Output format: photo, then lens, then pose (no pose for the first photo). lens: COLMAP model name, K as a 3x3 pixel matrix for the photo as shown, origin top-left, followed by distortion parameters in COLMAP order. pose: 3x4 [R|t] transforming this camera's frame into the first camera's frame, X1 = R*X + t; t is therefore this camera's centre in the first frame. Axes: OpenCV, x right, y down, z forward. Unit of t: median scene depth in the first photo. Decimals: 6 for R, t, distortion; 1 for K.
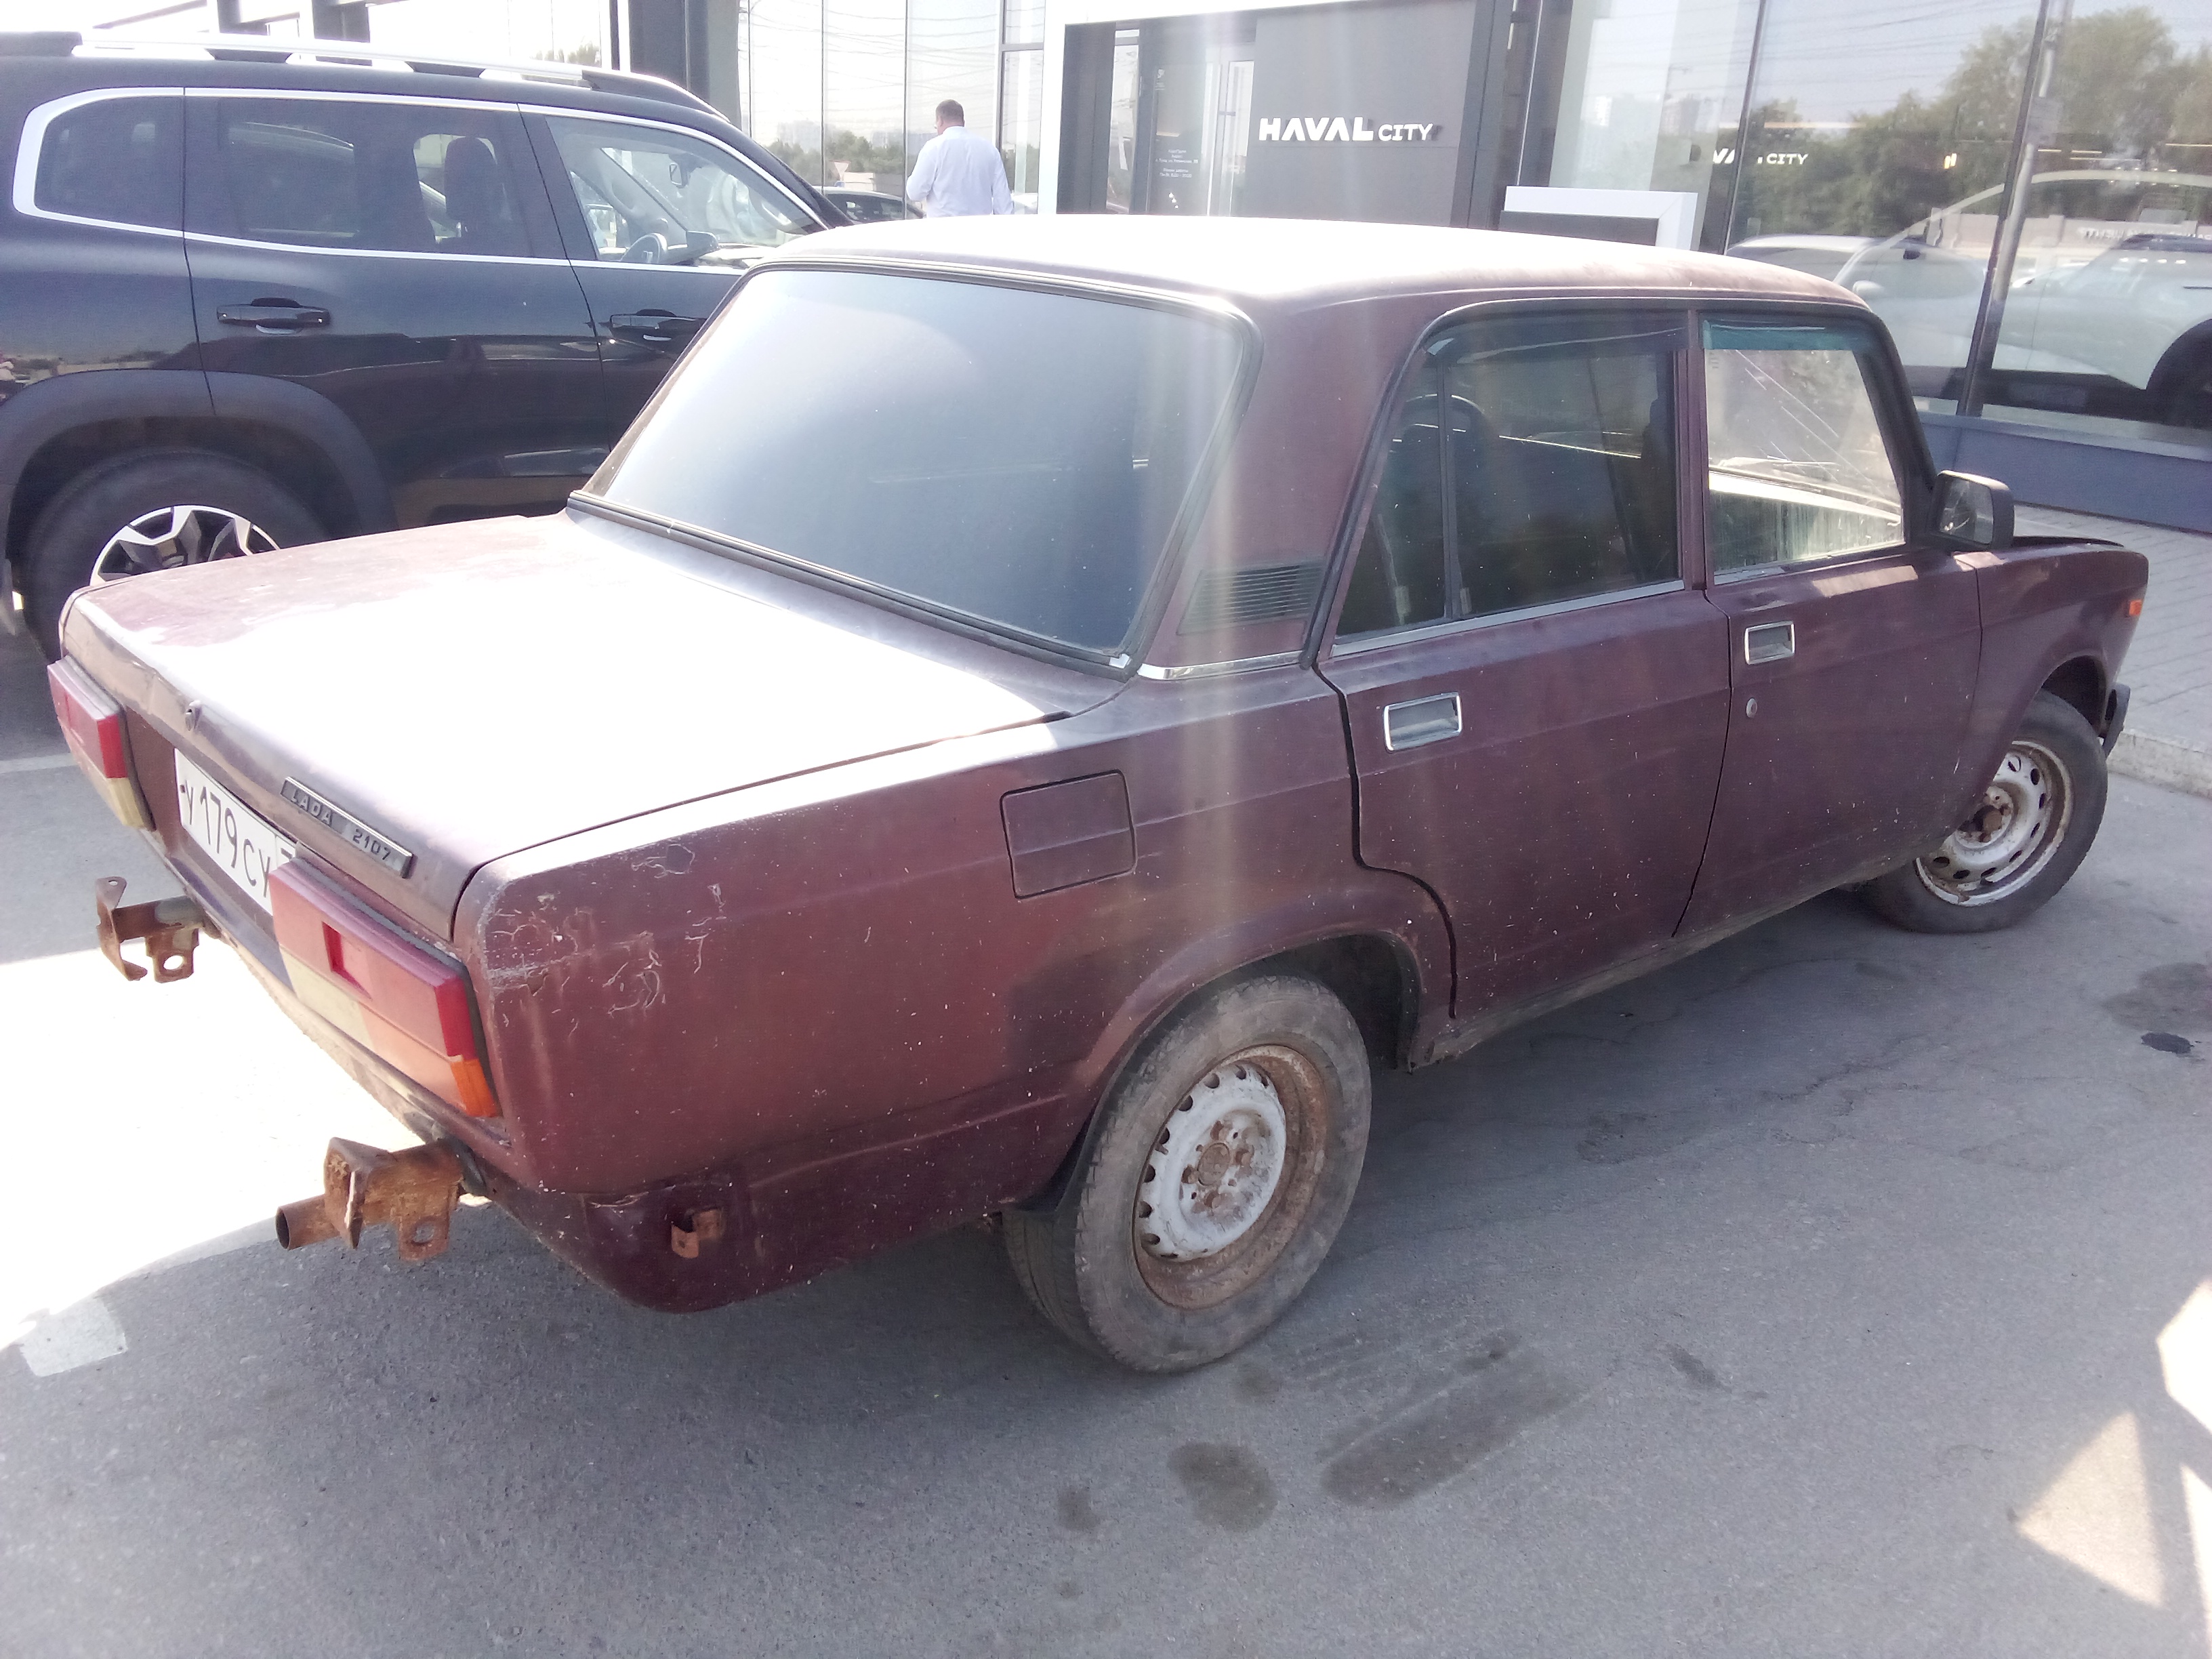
lens RADIAL K [[1751.9, 0, 1106.2], [0, 1751.9, 817.8], [0, 0, 1]] dist [0.081453, -0.131274]
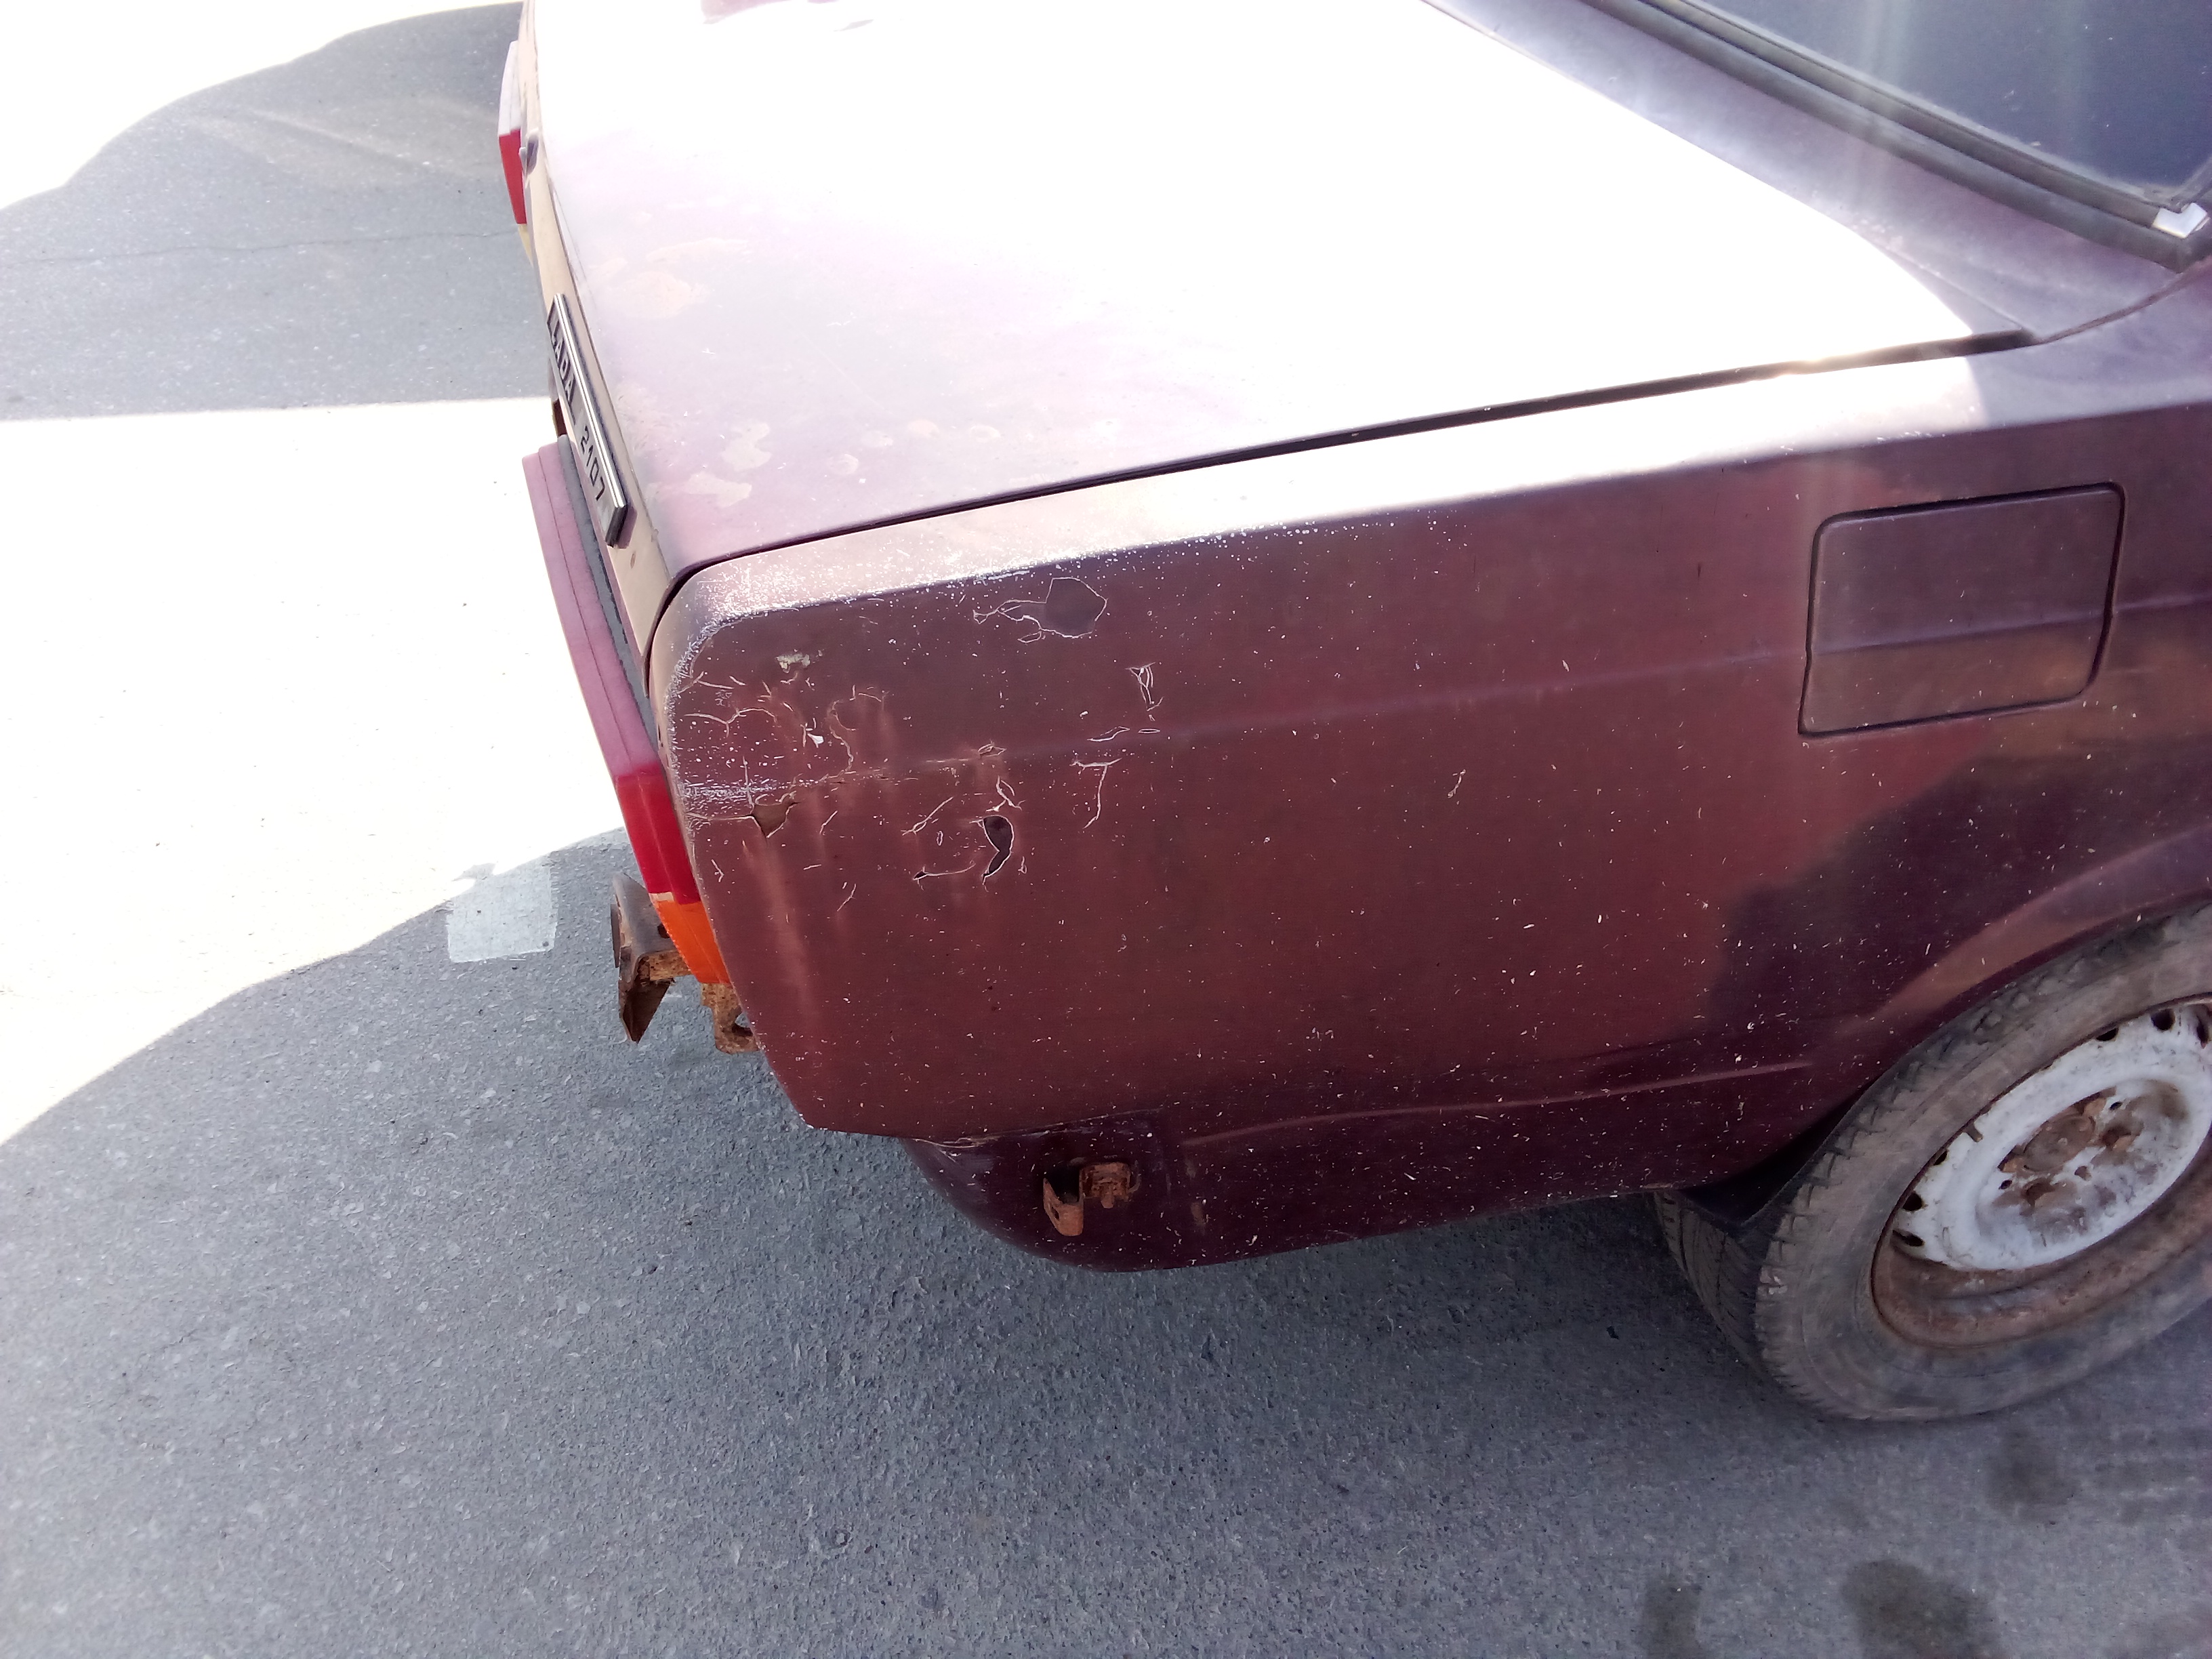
lens RADIAL K [[1751.9, 0, 1093.1], [0, 1751.9, 827.7], [0, 0, 1]] dist [0.081453, -0.131274]
pose [[0.900452, 0.235178, -0.365892, -0.038965], [-0.107752, 0.935609, 0.336192, -0.065458], [0.421397, -0.263299, 0.867812, 0.456763]]
